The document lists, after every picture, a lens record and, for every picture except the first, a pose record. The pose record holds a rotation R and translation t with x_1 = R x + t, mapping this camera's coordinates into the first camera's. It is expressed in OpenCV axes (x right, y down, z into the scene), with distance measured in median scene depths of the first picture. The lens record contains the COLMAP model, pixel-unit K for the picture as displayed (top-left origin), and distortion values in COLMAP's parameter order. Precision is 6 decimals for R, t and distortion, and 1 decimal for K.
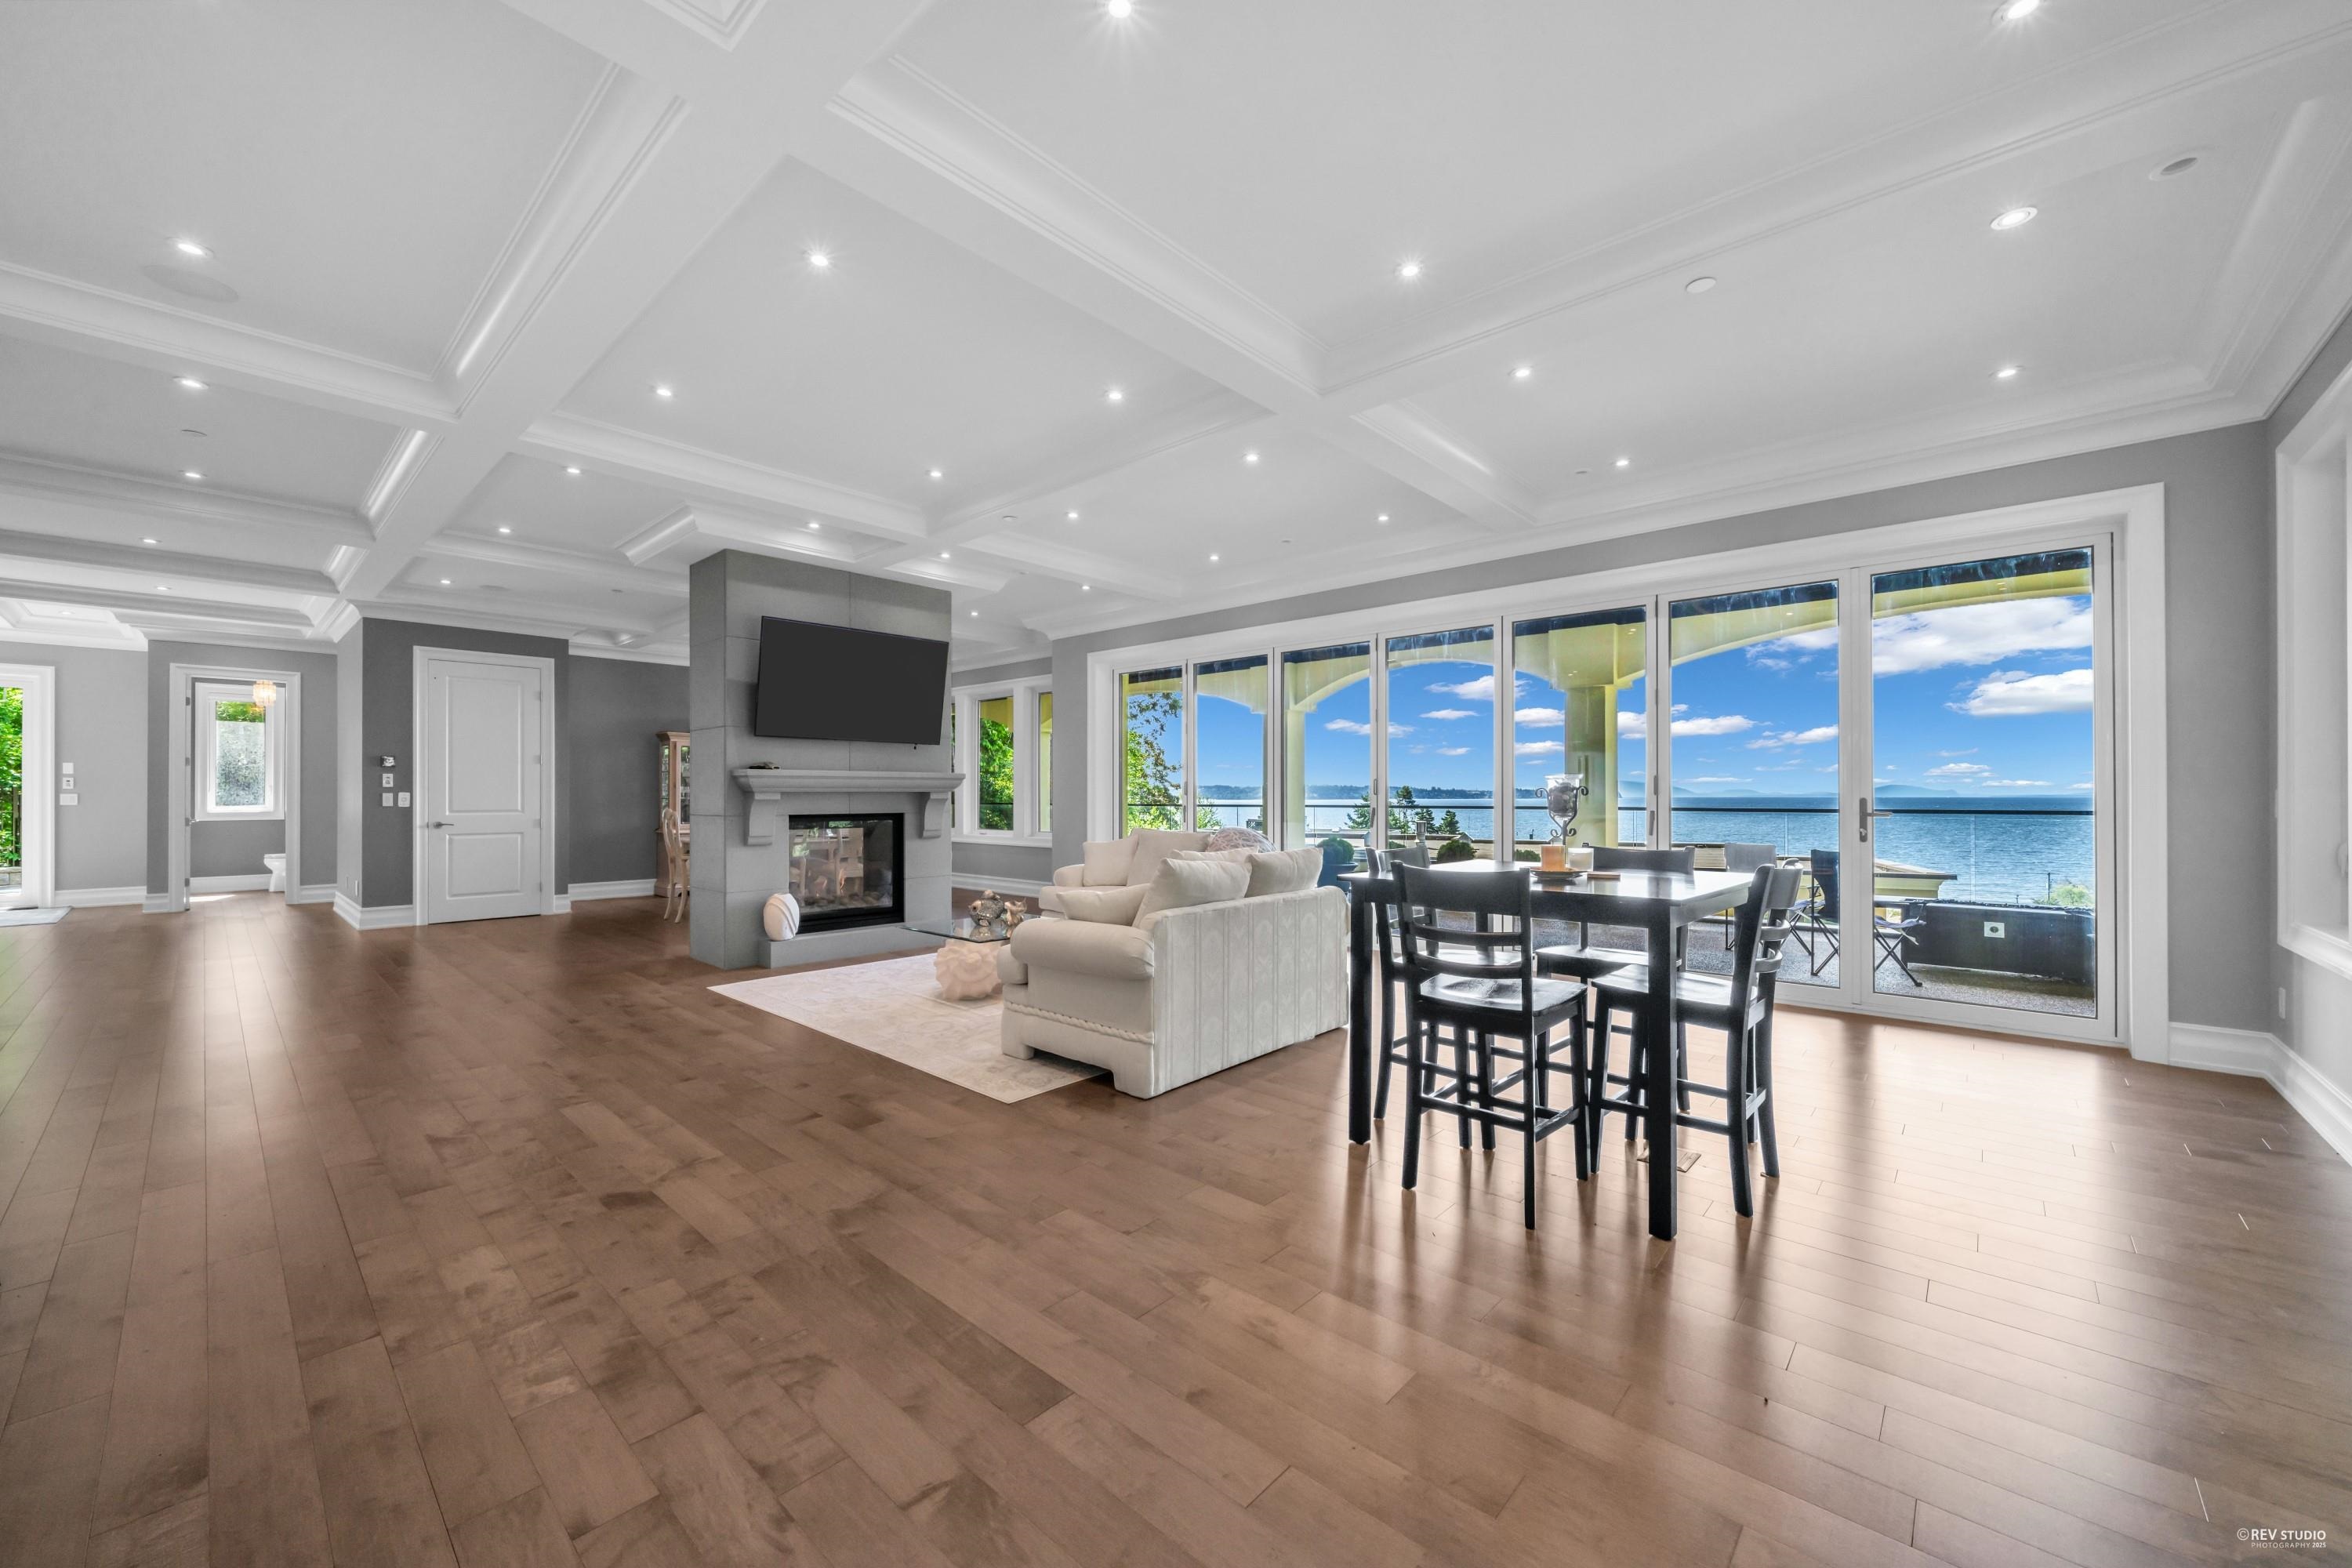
lens RADIAL K [[893.6, 0, 1168.1], [0, 893.6, 796.4], [0, 0, 1]] dist [0.000455, 0.000238]
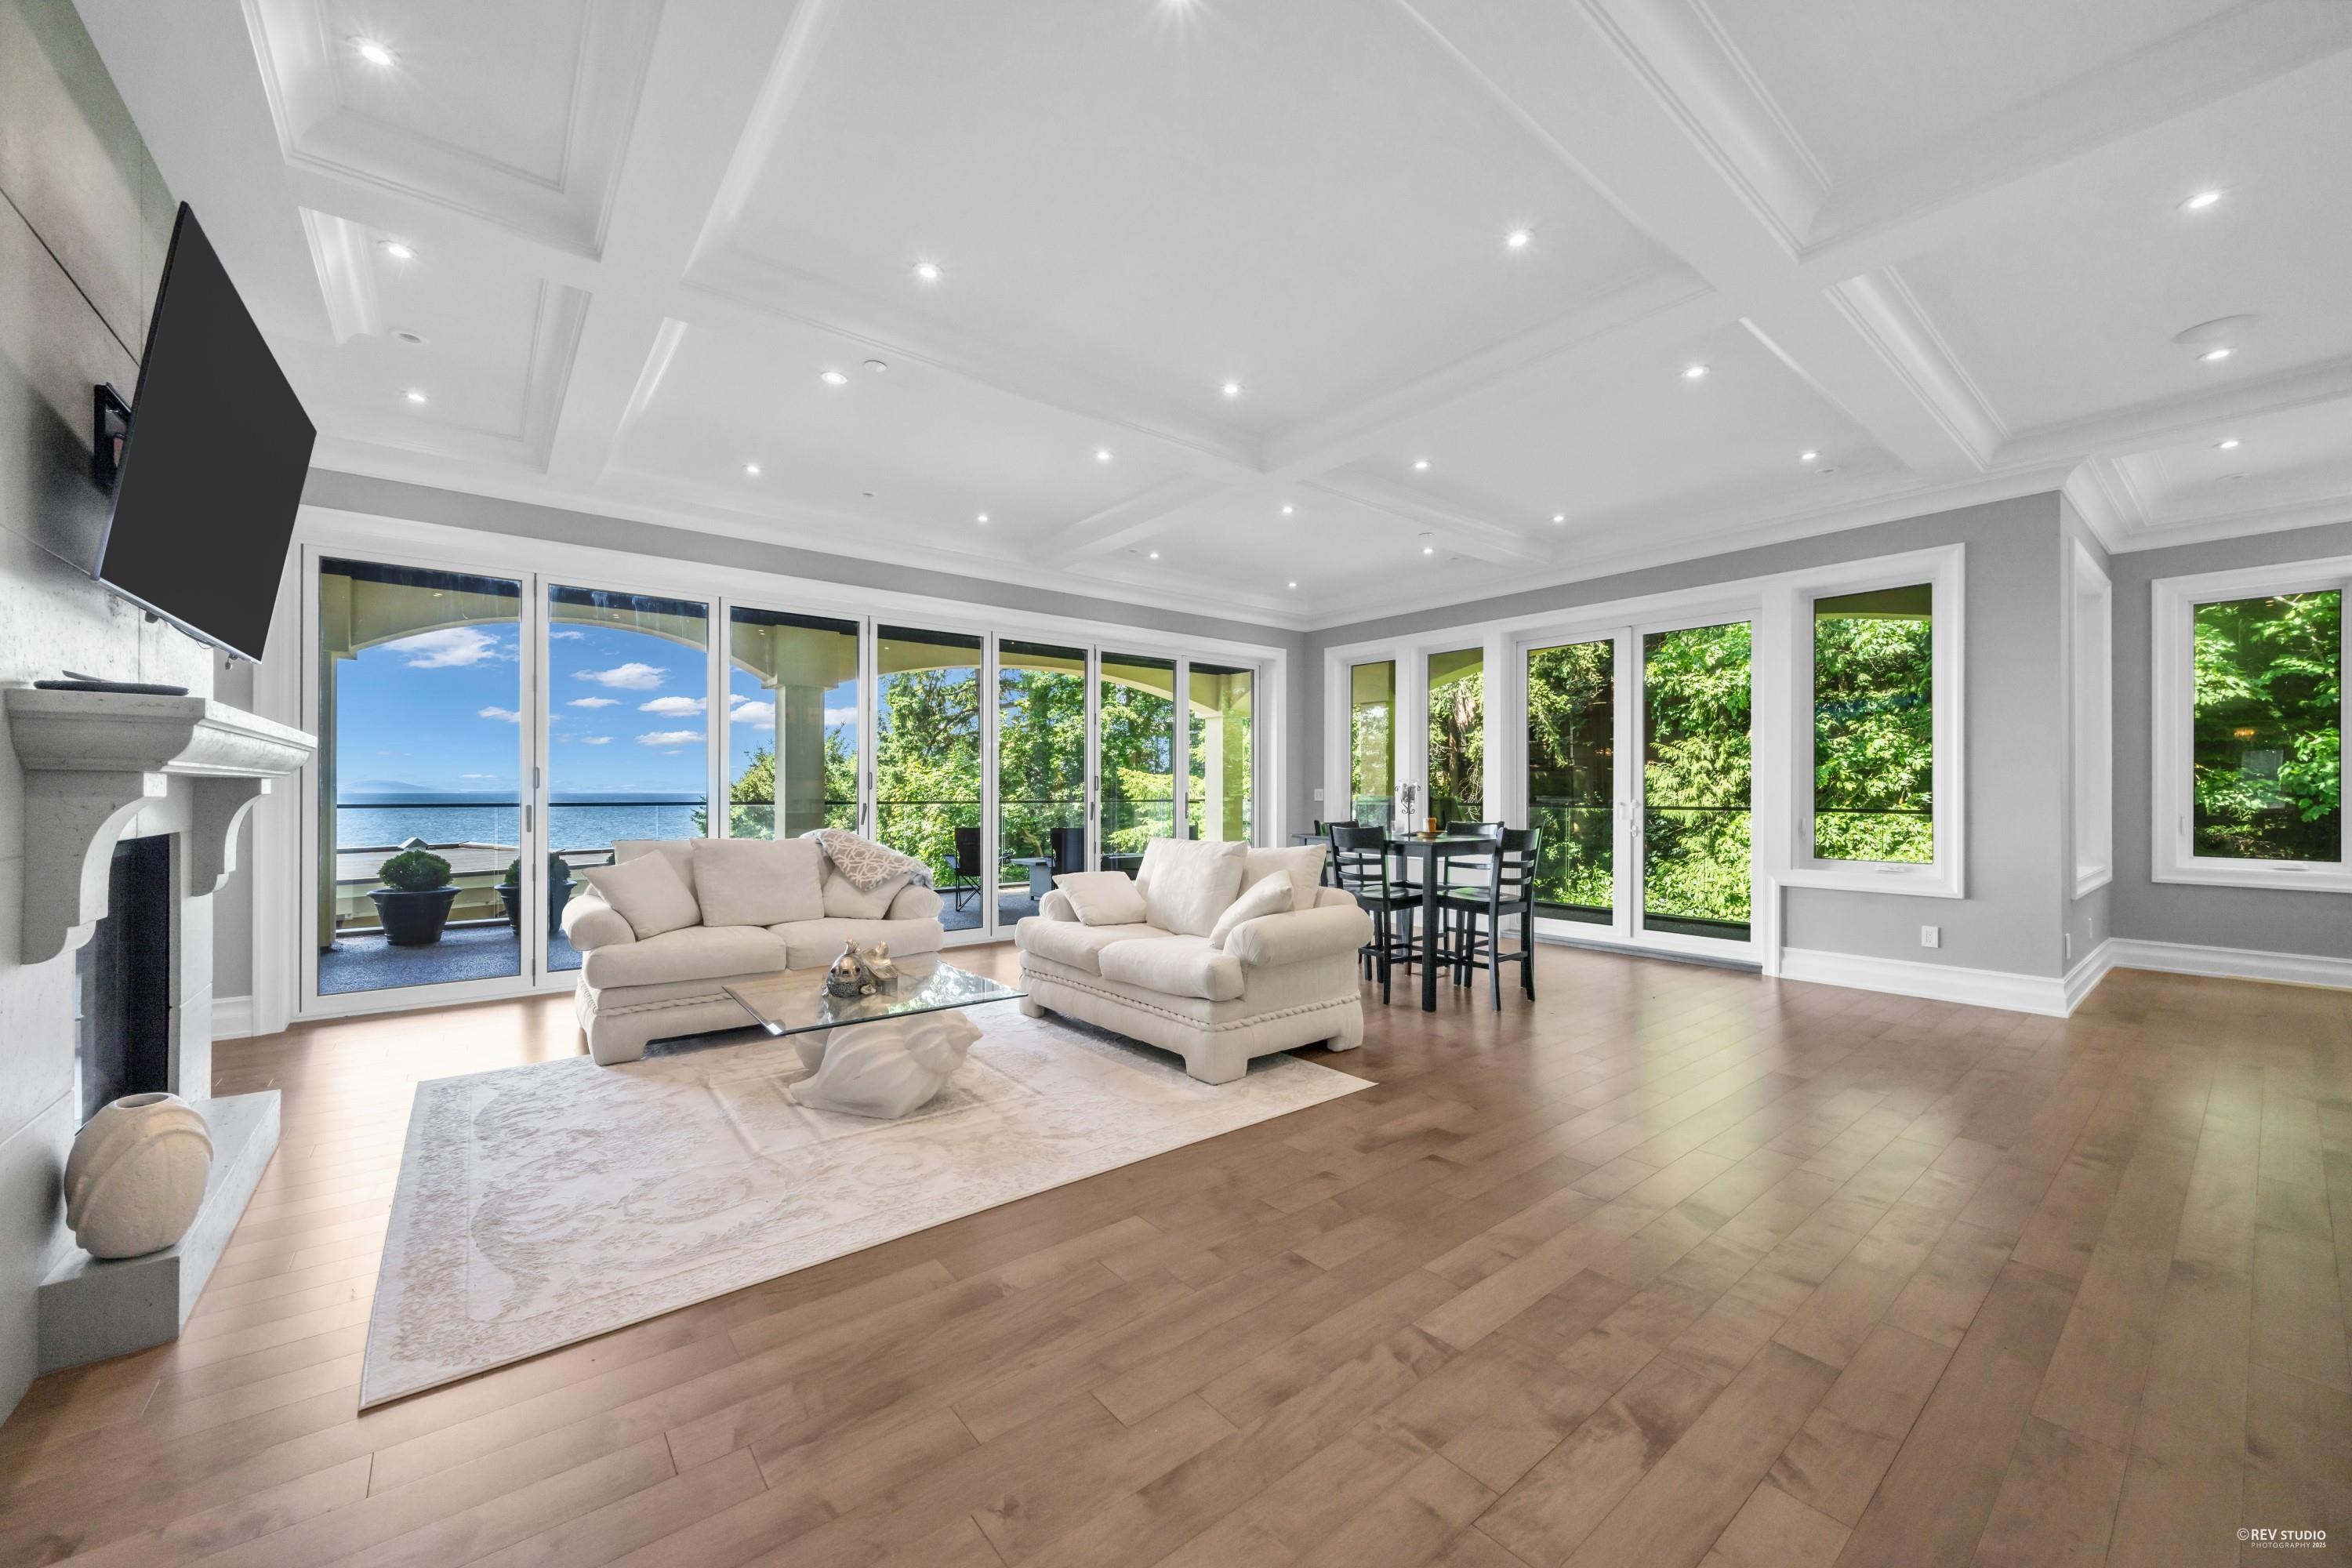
lens RADIAL K [[882.8, 0, 1176.0], [0, 882.8, 784.0], [0, 0, 1]] dist [-0.002120, -0.000140]
pose [[0.148700, 0.009870, 0.988833, -0.711969], [-0.000953, 0.999951, -0.009837, 0.002147], [-0.988882, 0.000521, 0.148702, 0.622114]]
